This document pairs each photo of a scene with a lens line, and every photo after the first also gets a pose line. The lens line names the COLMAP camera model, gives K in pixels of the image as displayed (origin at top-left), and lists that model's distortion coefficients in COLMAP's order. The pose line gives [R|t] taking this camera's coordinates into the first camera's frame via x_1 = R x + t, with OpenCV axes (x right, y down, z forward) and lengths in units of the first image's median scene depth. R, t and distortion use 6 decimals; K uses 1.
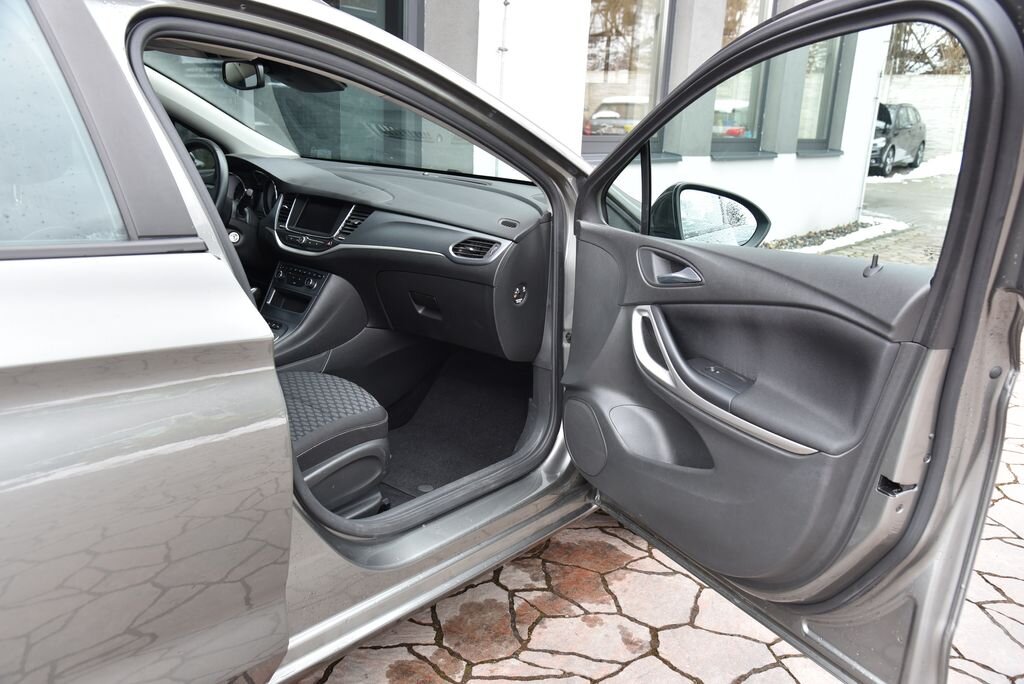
lens RADIAL K [[910.2, 0, 512.0], [0, 910.2, 342.0], [0, 0, 1]] dist [0.000124, 0.000168]
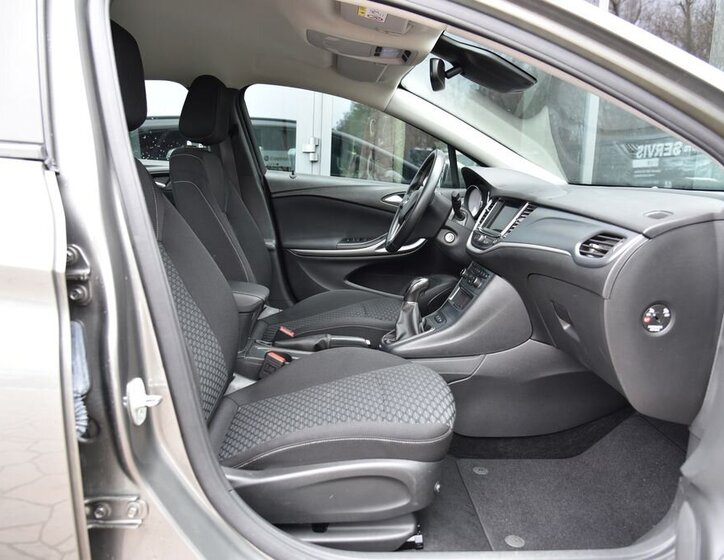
lens RADIAL K [[576.0, 0, 362.0], [0, 576.0, 280.0], [0, 0, 1]] dist [-0.091754, 0.003793]
pose [[0.668942, 0.110593, -0.735042, 0.147736], [-0.205847, 0.977757, -0.040225, -0.017079], [0.714244, 0.178214, 0.676828, 0.504687]]
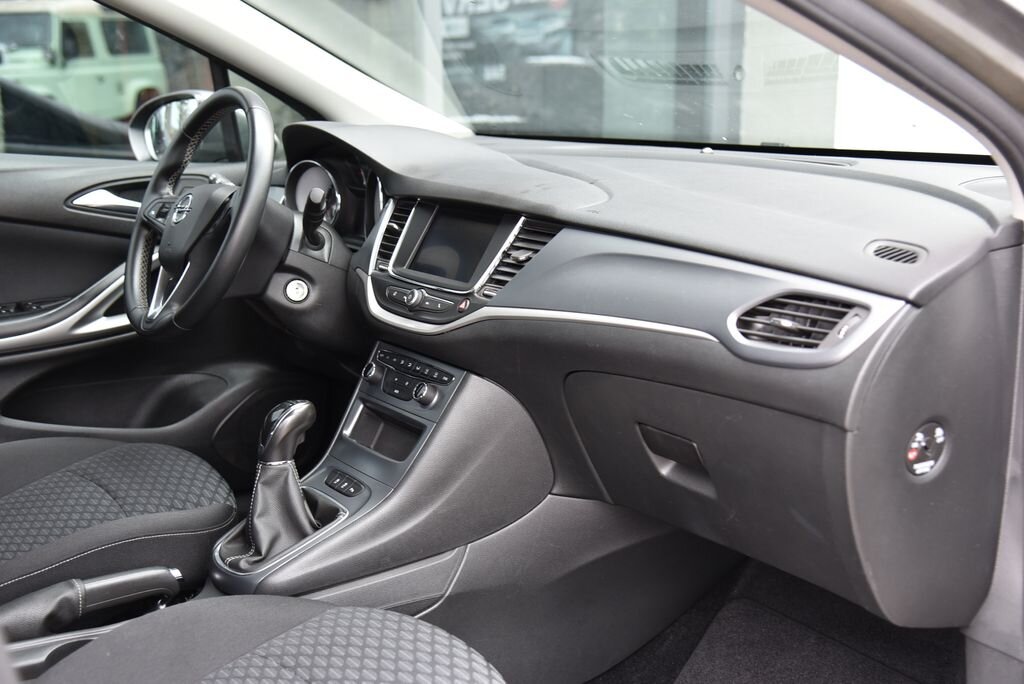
lens RADIAL K [[1278.4, 0, 512.0], [0, 1278.4, 342.0], [0, 0, 1]] dist [0.127240, 0.018471]
pose [[0.956569, 0.010261, -0.291326, 0.000721], [-0.031038, 0.997284, -0.066789, -0.049985], [0.289850, 0.072931, 0.954289, 0.419309]]
